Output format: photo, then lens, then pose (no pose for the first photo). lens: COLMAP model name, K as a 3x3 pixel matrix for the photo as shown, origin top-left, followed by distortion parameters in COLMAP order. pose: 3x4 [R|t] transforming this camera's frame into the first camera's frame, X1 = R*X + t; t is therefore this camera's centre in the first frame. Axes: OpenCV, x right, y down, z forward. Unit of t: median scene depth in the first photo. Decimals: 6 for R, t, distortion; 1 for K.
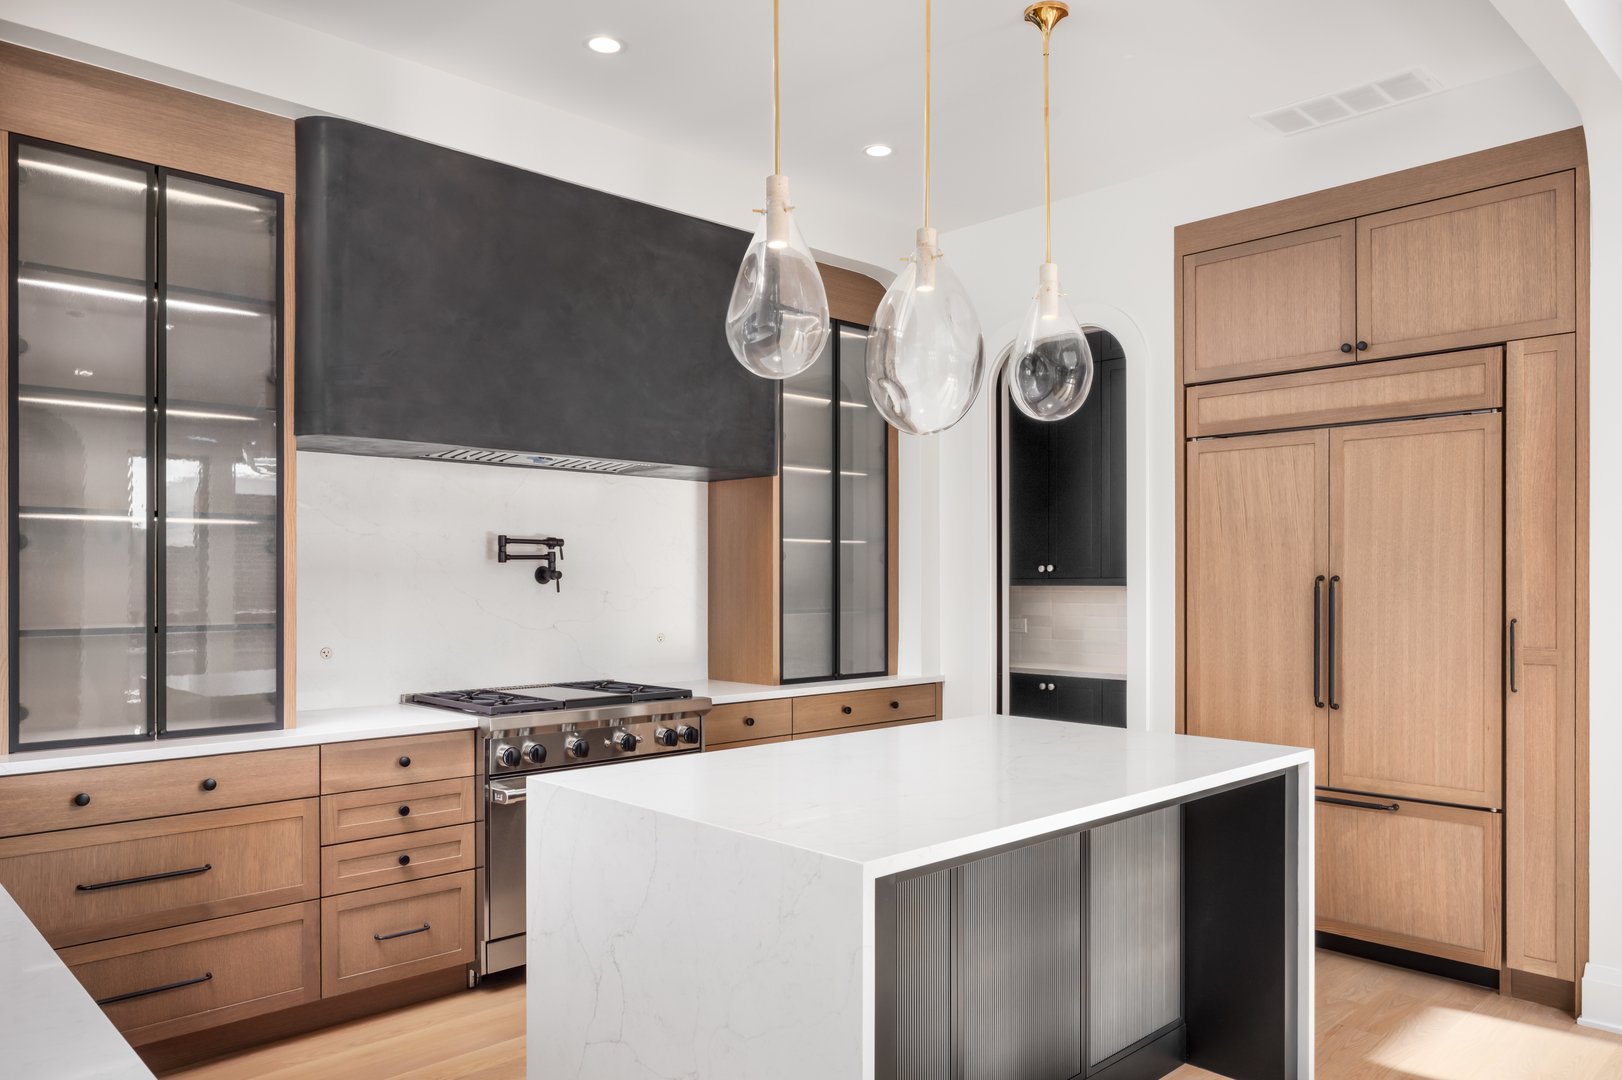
lens RADIAL K [[1111.3, 0, 805.5], [0, 1111.3, 580.9], [0, 0, 1]] dist [-0.008832, -0.002580]
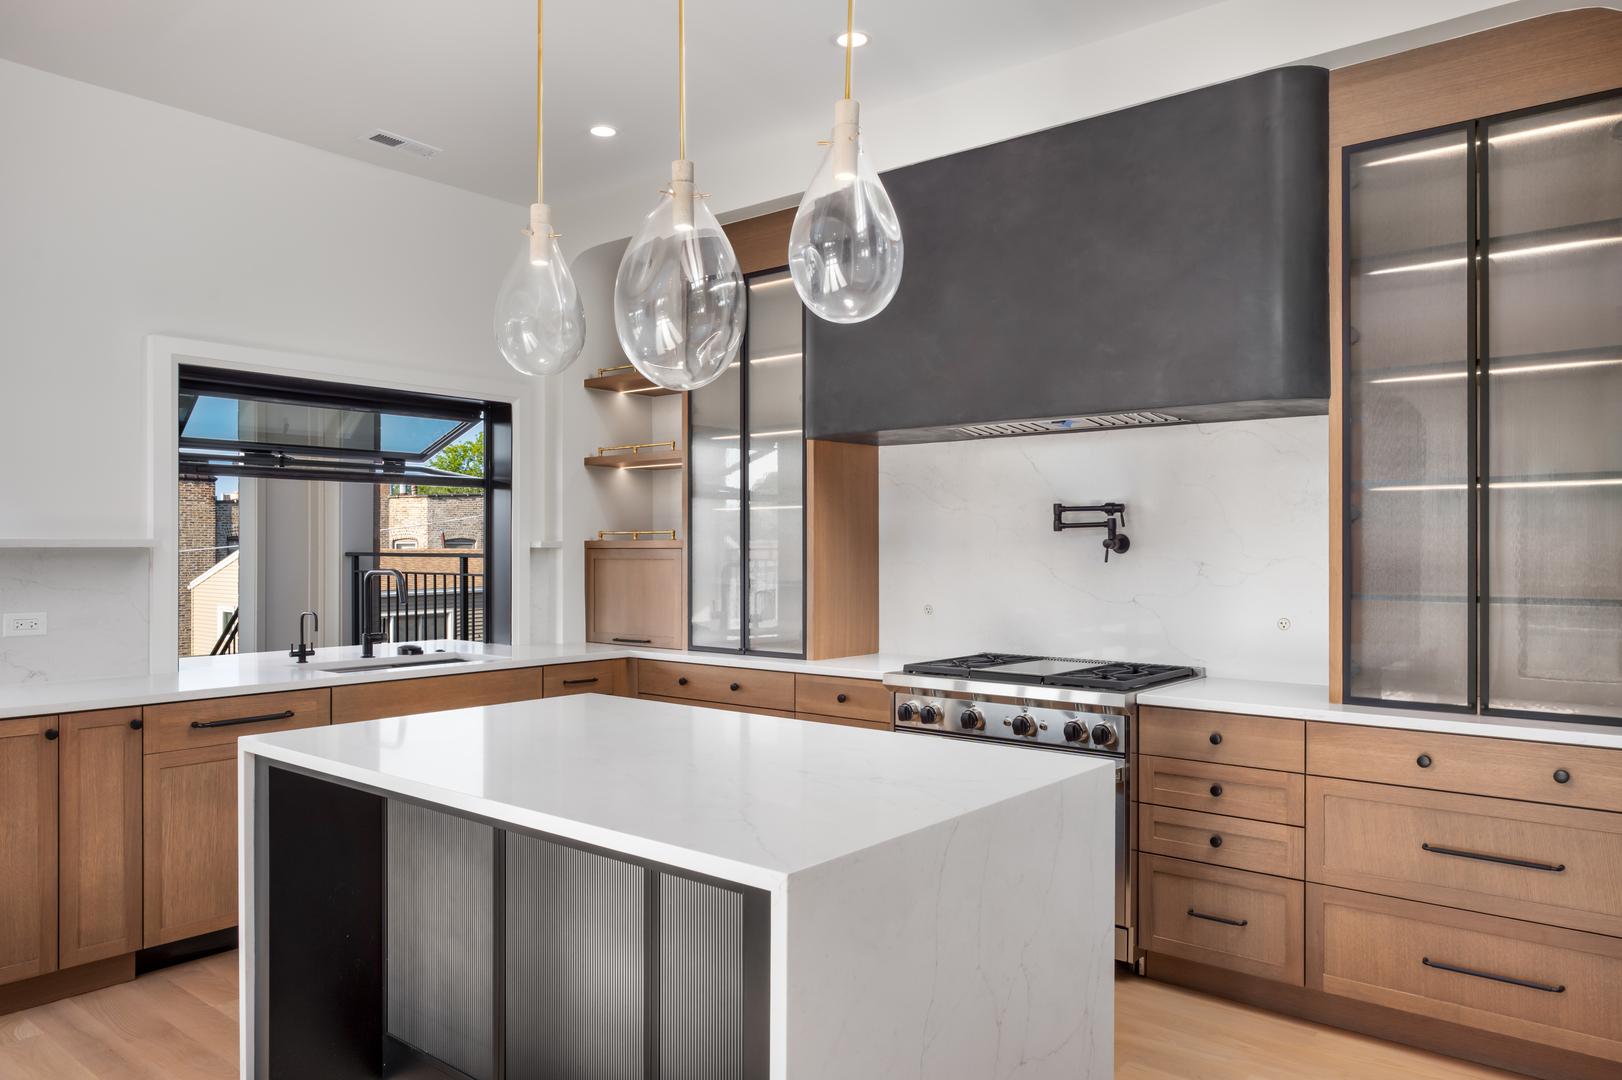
lens RADIAL K [[1130.1, 0, 811.0], [0, 1130.1, 540.0], [0, 0, 1]] dist [0.003687, 0.001158]
pose [[0.112074, -0.007130, -0.993674, 0.671469], [-0.000716, 0.999973, -0.007256, -0.001286], [0.993700, 0.001524, 0.112066, 0.641664]]
